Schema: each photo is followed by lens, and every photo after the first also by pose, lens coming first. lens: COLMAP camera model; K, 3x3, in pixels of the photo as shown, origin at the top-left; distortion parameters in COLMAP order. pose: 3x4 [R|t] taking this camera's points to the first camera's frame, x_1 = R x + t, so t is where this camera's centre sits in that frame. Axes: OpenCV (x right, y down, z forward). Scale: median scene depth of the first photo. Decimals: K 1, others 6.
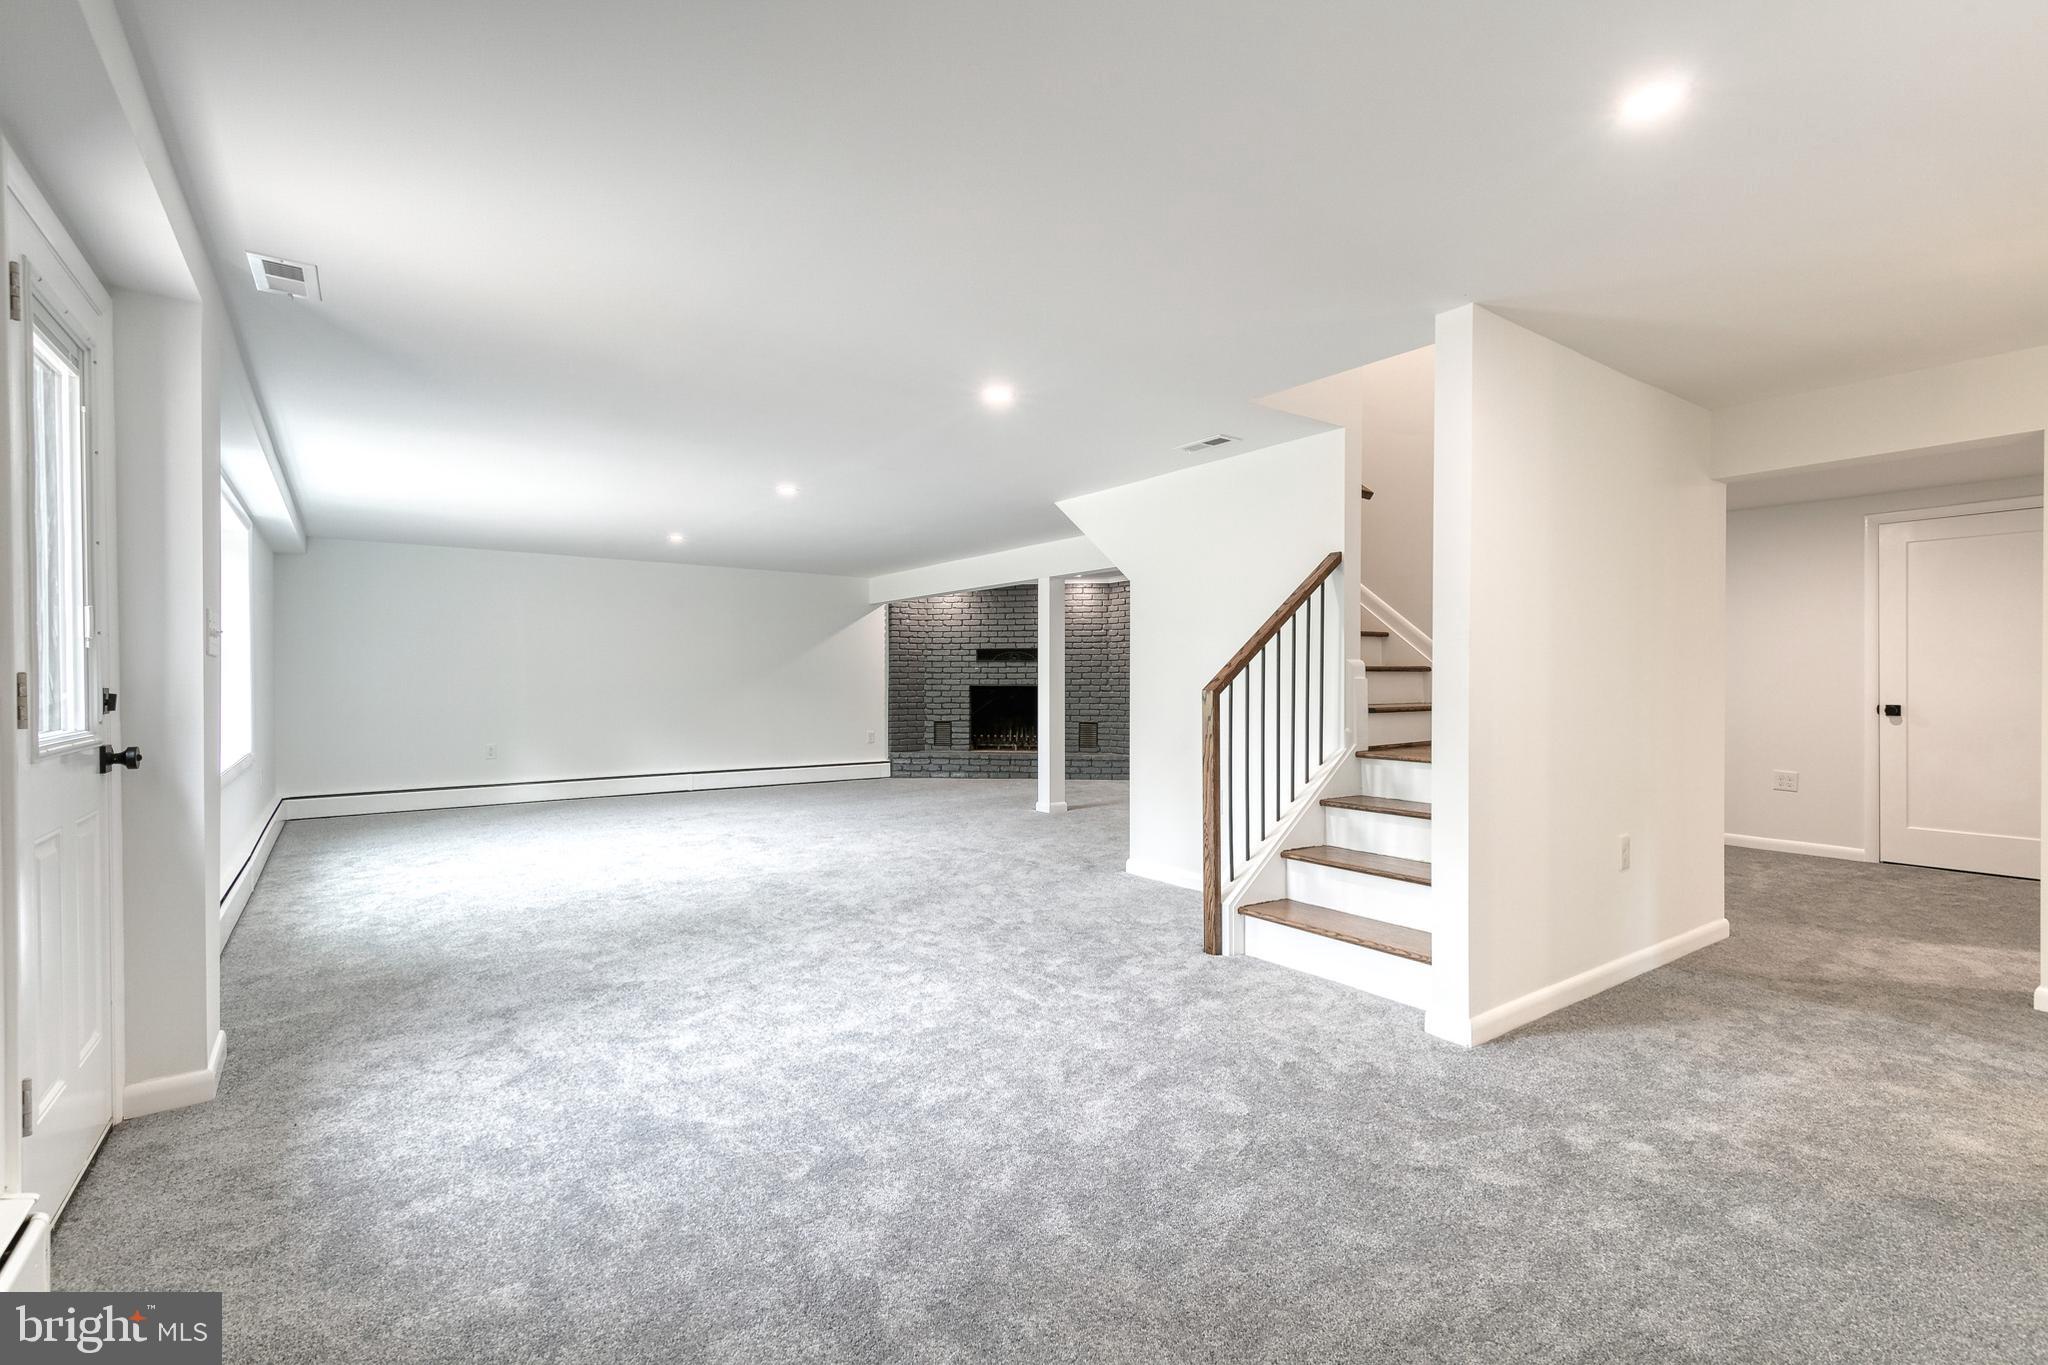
lens RADIAL K [[936.2, 0, 1023.3], [0, 936.2, 682.8], [0, 0, 1]] dist [0.002987, 0.000377]
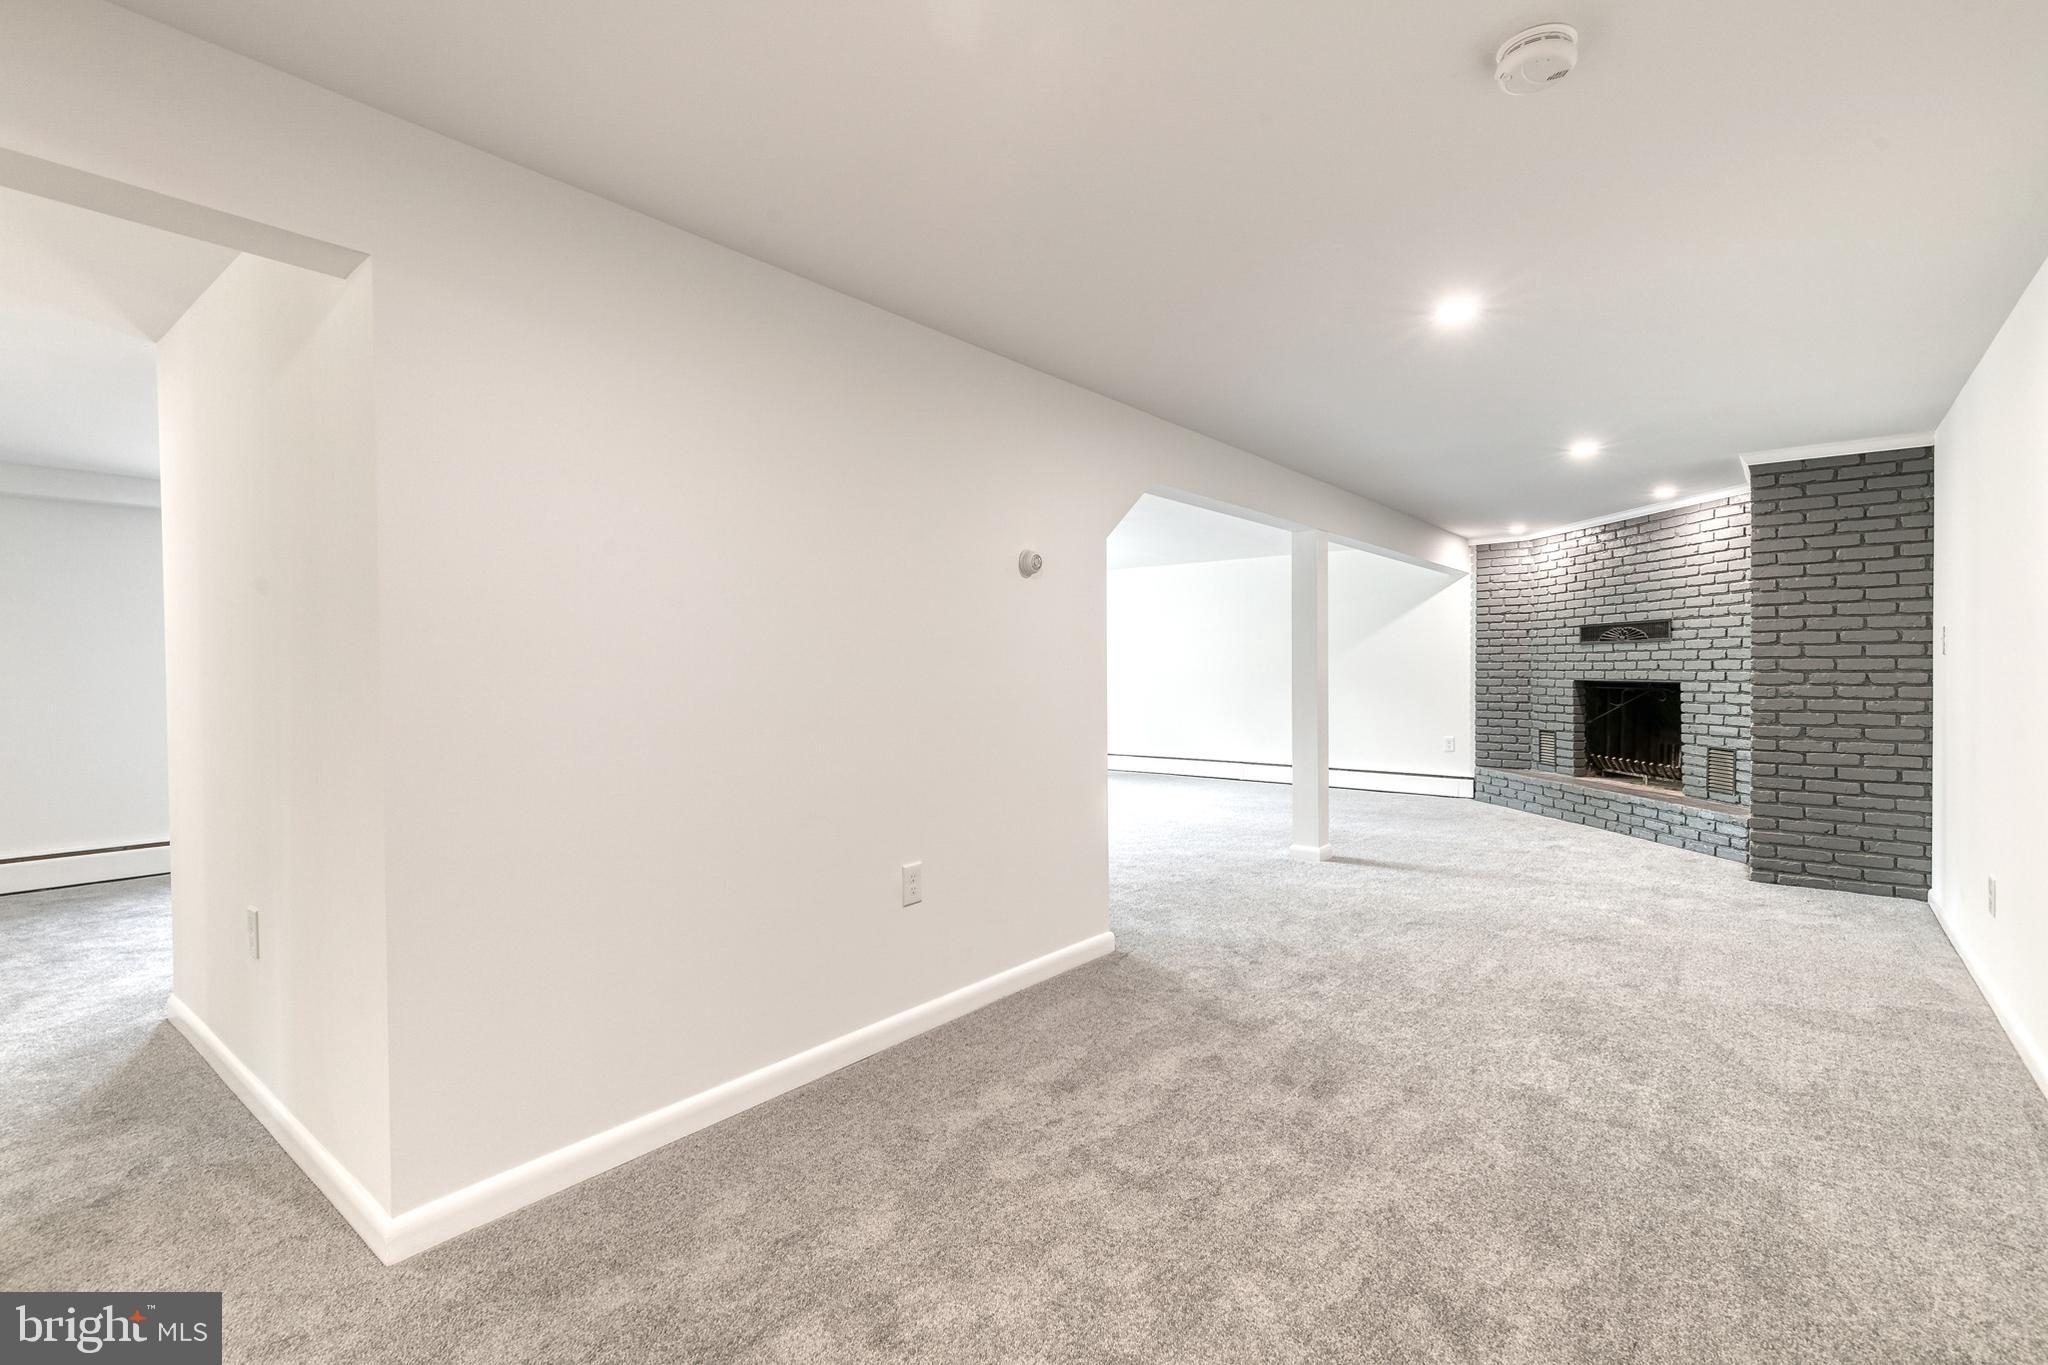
lens RADIAL K [[936.2, 0, 1025.0], [0, 936.2, 671.5], [0, 0, 1]] dist [0.002987, 0.000377]
pose [[0.263624, 0.003795, -0.964618, 0.490665], [-0.005227, 0.999983, 0.002506, -0.002773], [0.964611, 0.004381, 0.263639, 0.442229]]
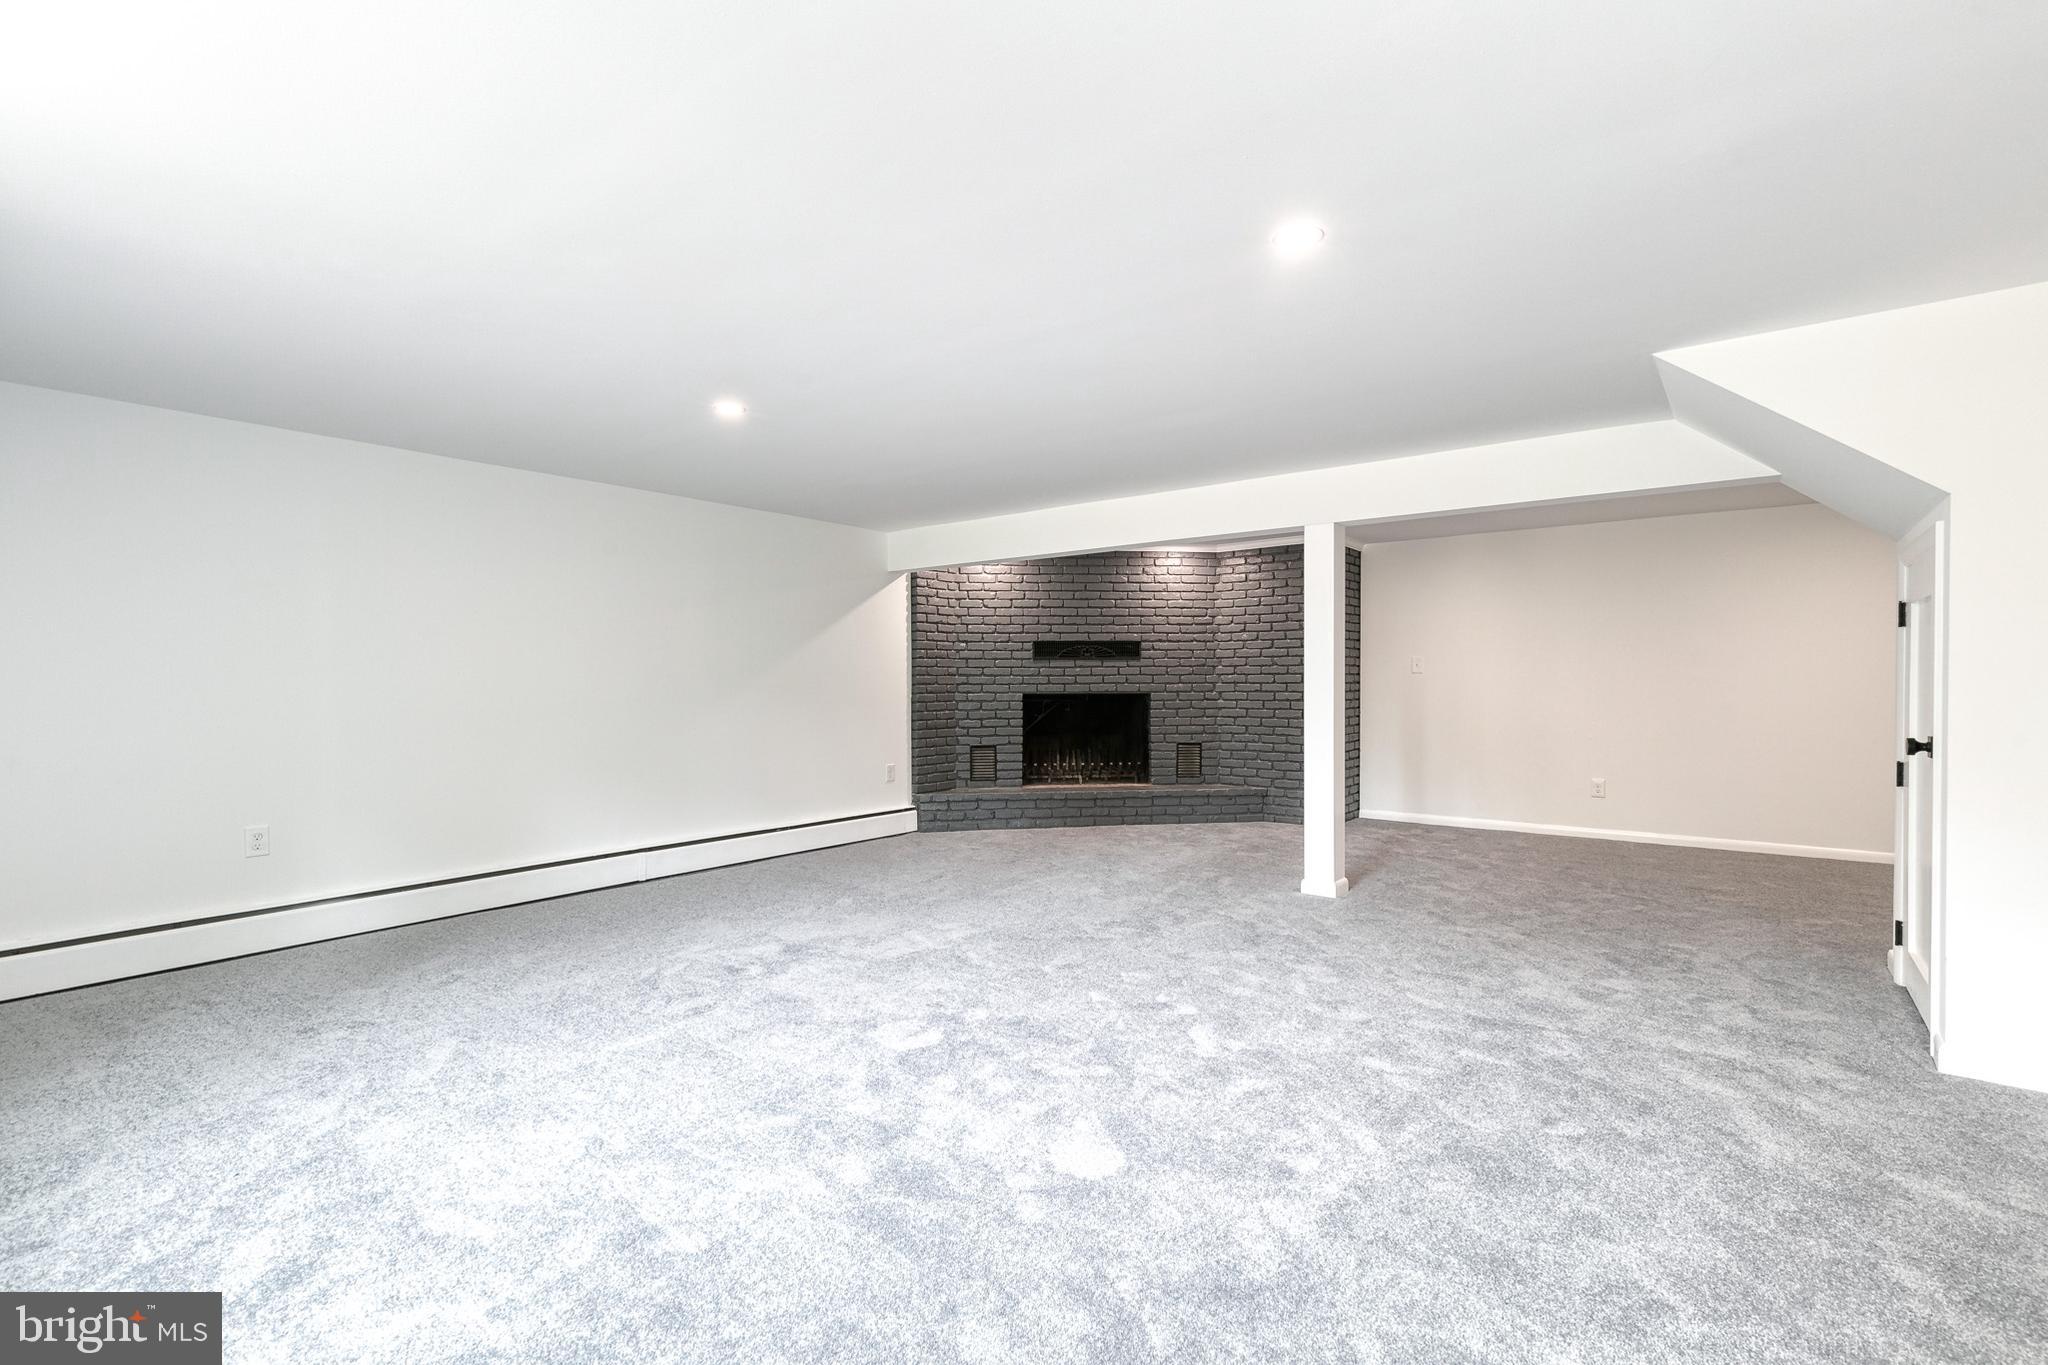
lens RADIAL K [[936.2, 0, 1027.1], [0, 936.2, 680.8], [0, 0, 1]] dist [0.002987, 0.000377]
pose [[0.958028, -0.005688, 0.286618, -0.255610], [0.006866, 0.999972, -0.003105, -0.004346], [-0.286592, 0.004943, 0.958040, 0.330214]]
